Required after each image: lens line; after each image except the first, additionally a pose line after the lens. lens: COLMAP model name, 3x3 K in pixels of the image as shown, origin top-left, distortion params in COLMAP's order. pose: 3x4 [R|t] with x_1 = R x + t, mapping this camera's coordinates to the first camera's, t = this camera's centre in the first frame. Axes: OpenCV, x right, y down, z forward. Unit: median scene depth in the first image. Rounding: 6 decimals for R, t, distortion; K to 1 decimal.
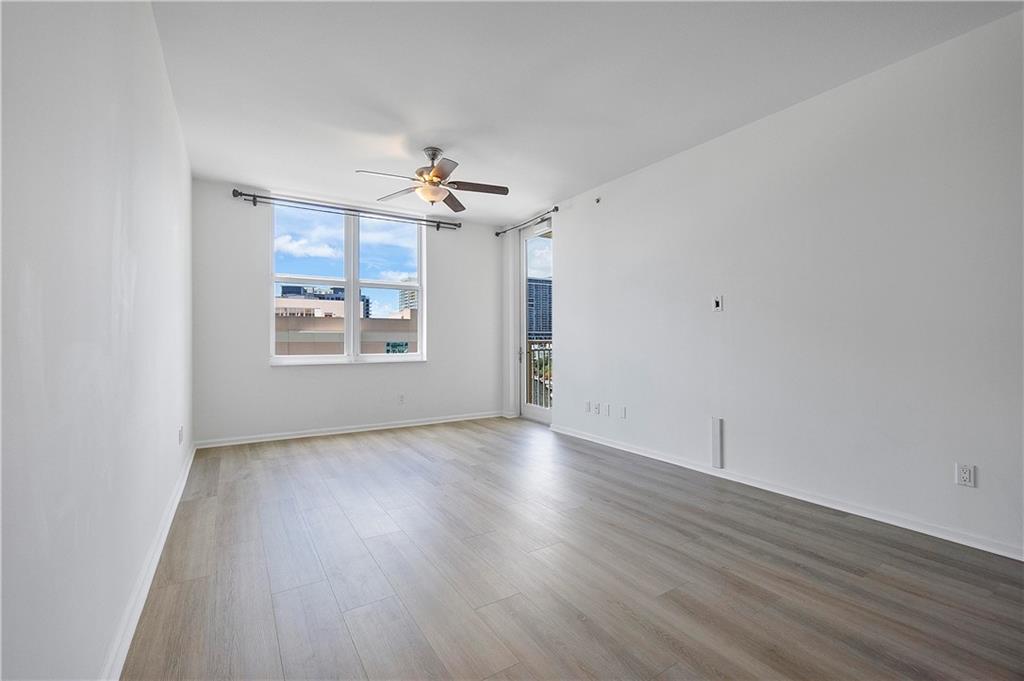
lens RADIAL K [[437.9, 0, 510.2], [0, 437.9, 338.3], [0, 0, 1]] dist [-0.000095, 0.000211]
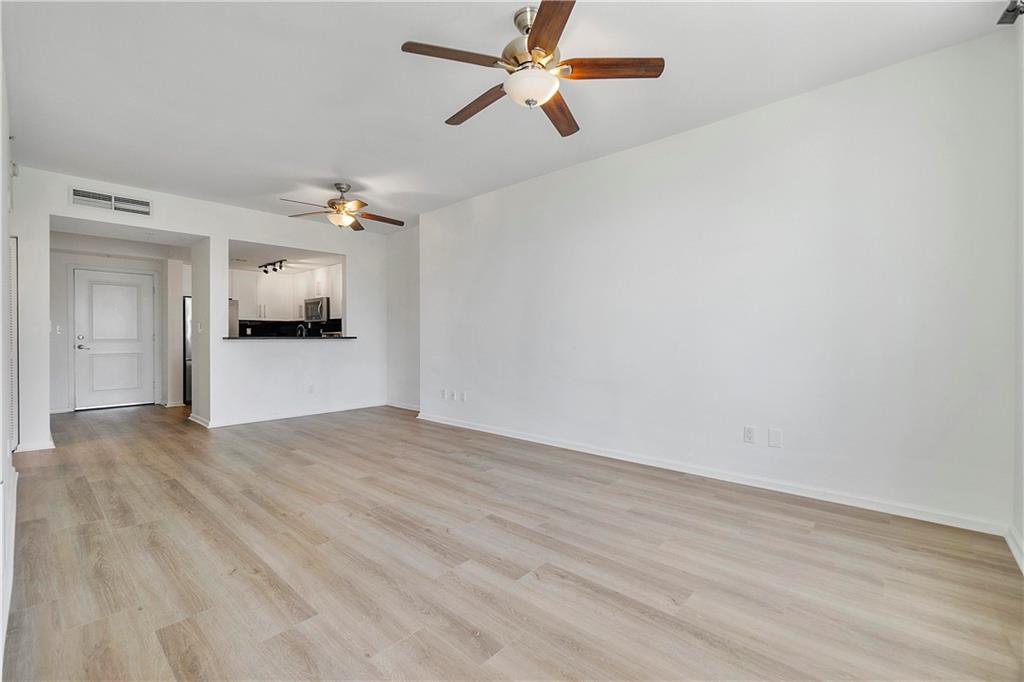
lens RADIAL K [[438.9, 0, 508.8], [0, 438.9, 338.9], [0, 0, 1]] dist [-0.003122, -0.000112]
pose [[-0.964502, 0.004826, -0.264031, 0.007210], [0.004705, 0.999988, 0.001093, 0.006962], [0.264033, -0.000188, -0.964514, 1.261270]]
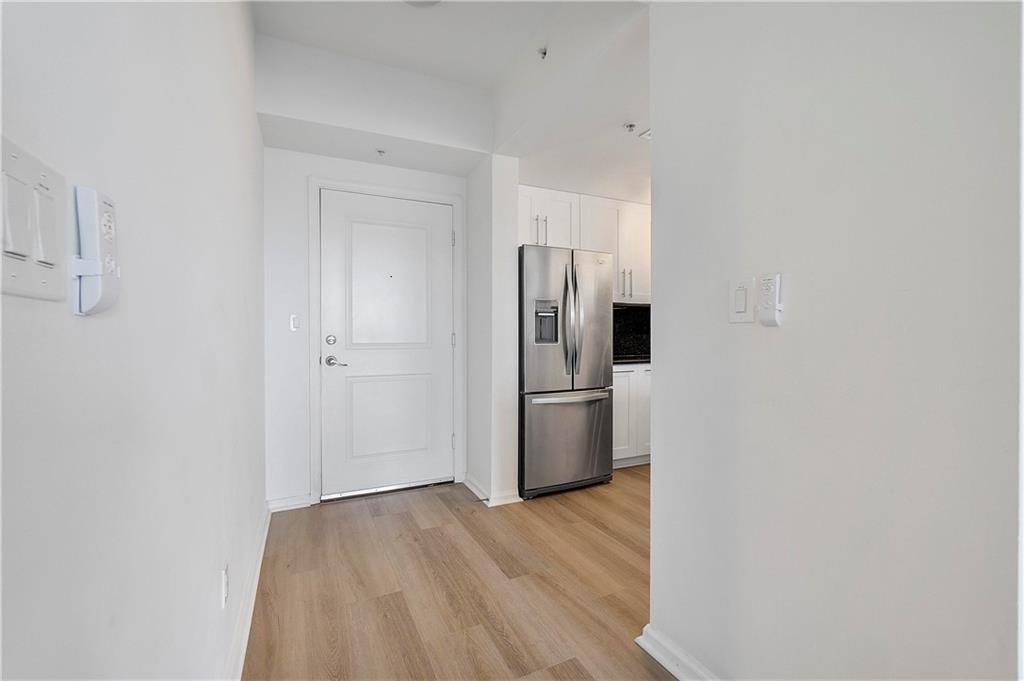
lens RADIAL K [[438.9, 0, 508.8], [0, 438.9, 338.4], [0, 0, 1]] dist [-0.003122, -0.000112]
pose [[-0.991935, 0.005701, 0.126616, 0.613954], [0.005341, 0.999981, -0.003183, -0.001360], [-0.126632, -0.002481, -0.991947, 0.163285]]
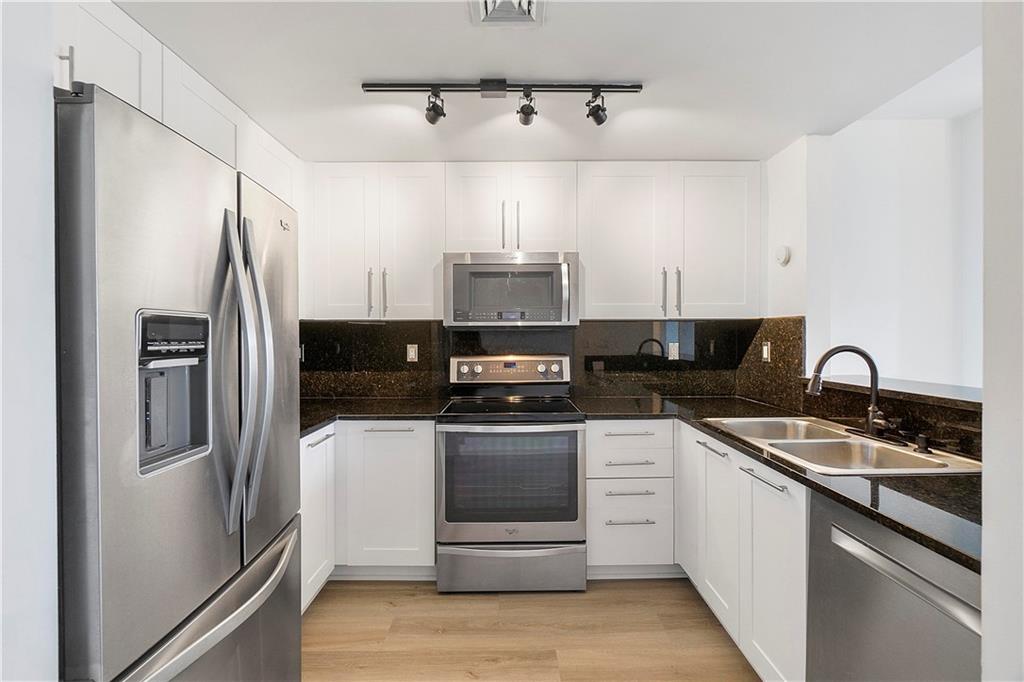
lens RADIAL K [[438.9, 0, 508.8], [0, 438.9, 338.9], [0, 0, 1]] dist [-0.003122, -0.000112]
pose [[-0.534621, 0.010414, -0.845028, 0.722642], [0.011337, 0.999922, 0.005150, -0.048149], [0.845016, -0.006827, -0.534698, -0.256939]]
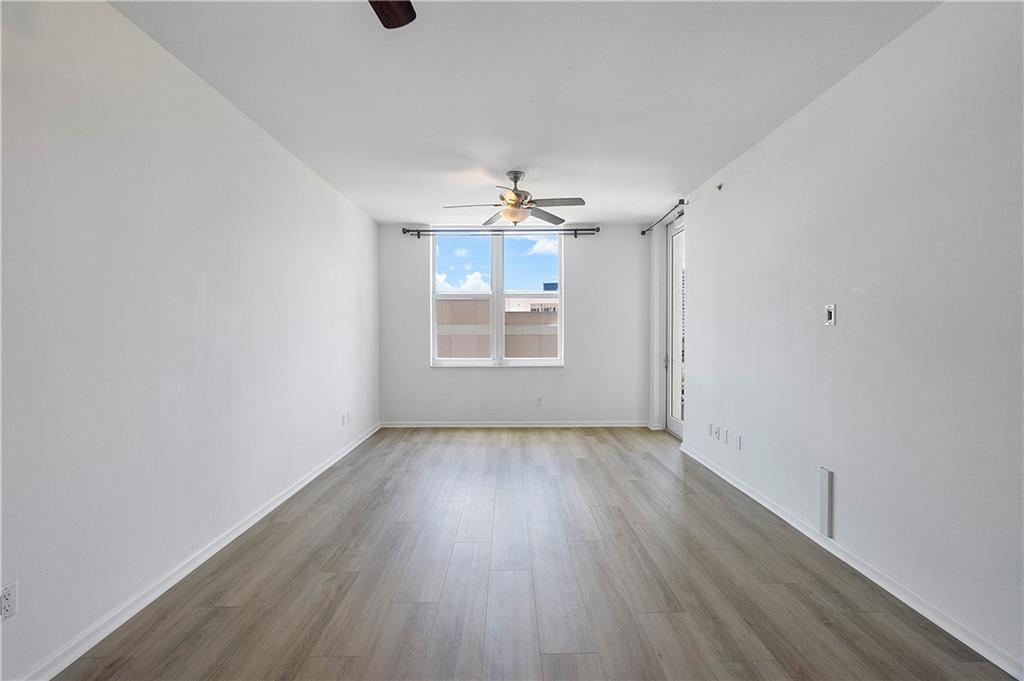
lens RADIAL K [[437.7, 0, 516.1], [0, 437.7, 339.8], [0, 0, 1]] dist [0.000351, 0.000248]
pose [[0.853530, 0.010070, -0.520946, 0.305580], [0.002191, 0.999735, 0.022916, -0.041498], [0.521038, -0.020701, 0.853282, 0.072568]]
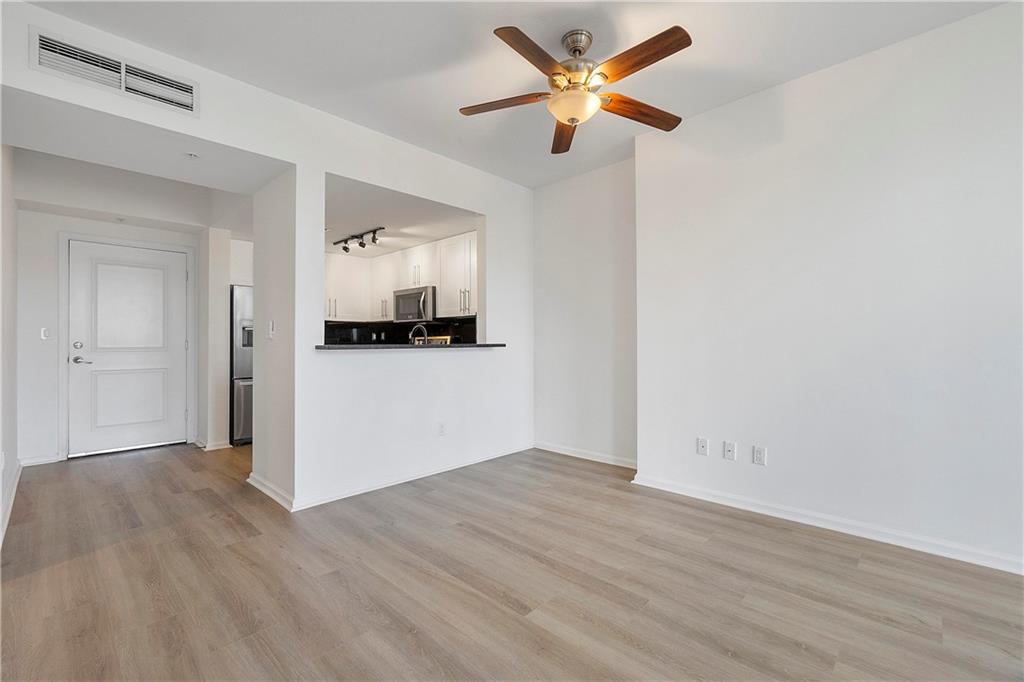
lens RADIAL K [[439.7, 0, 509.0], [0, 439.7, 340.7], [0, 0, 1]] dist [-0.002379, -0.000076]
pose [[-0.971549, 0.003329, -0.236813, 0.301867], [0.005459, 0.999950, -0.008338, 0.000552], [0.236774, -0.009393, -0.971519, 0.652929]]
